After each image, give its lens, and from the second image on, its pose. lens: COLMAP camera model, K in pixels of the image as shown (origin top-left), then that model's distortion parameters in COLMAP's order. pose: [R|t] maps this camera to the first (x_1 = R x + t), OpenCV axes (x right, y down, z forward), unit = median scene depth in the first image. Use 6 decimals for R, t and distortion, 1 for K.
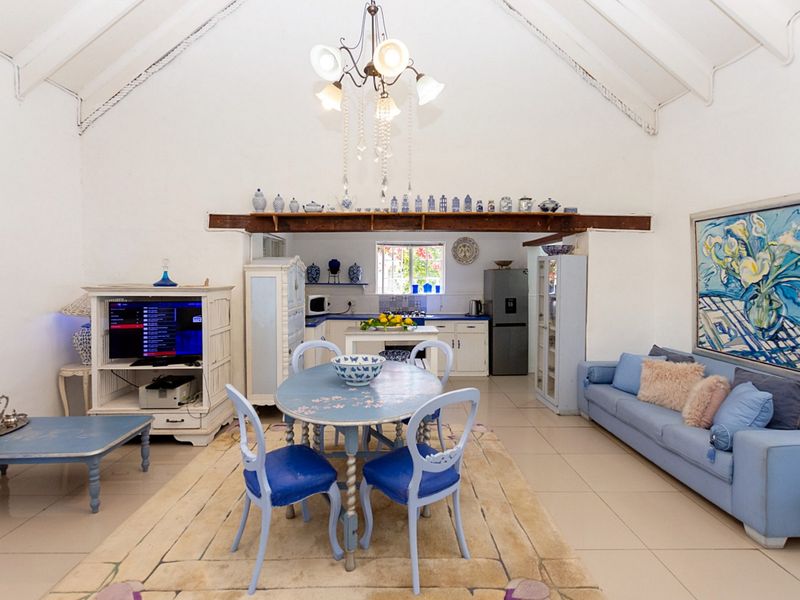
lens RADIAL K [[417.8, 0, 398.7], [0, 417.8, 276.4], [0, 0, 1]] dist [-0.001717, 0.000735]
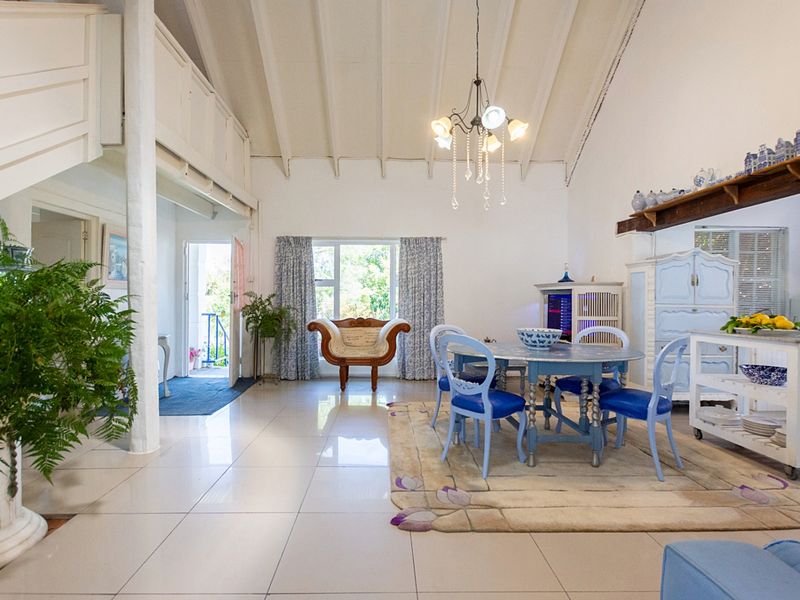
lens RADIAL K [[417.4, 0, 381.0], [0, 417.4, 299.7], [0, 0, 1]] dist [-0.002343, 0.000938]
pose [[-0.023422, 0.000943, -0.999725, 0.717273], [-0.008280, 0.999965, 0.001137, 0.071003], [0.999691, 0.008304, -0.023413, 0.359347]]
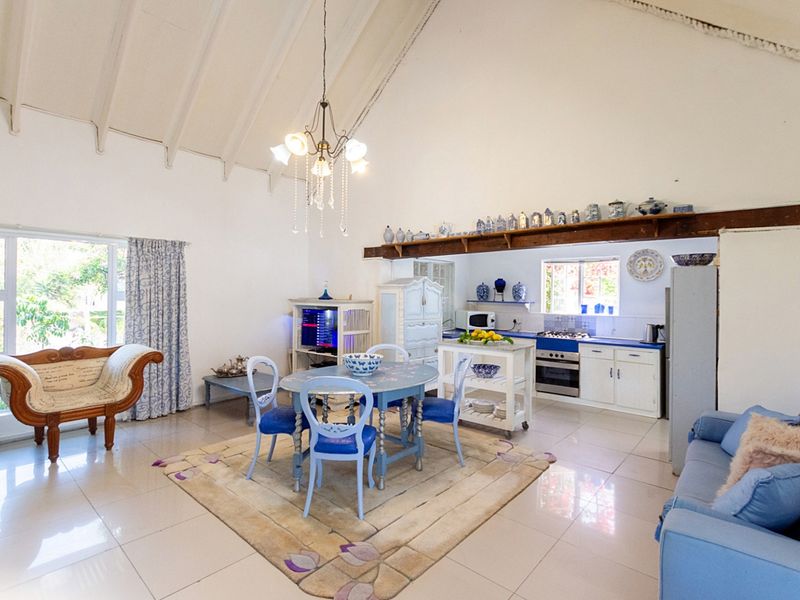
lens RADIAL K [[412.7, 0, 398.7], [0, 412.7, 294.9], [0, 0, 1]] dist [-0.010029, 0.000492]
pose [[0.730509, 0.005967, -0.682877, 0.541508], [-0.009358, 0.999955, -0.001274, 0.005615], [0.682839, 0.007321, 0.730532, 0.090144]]
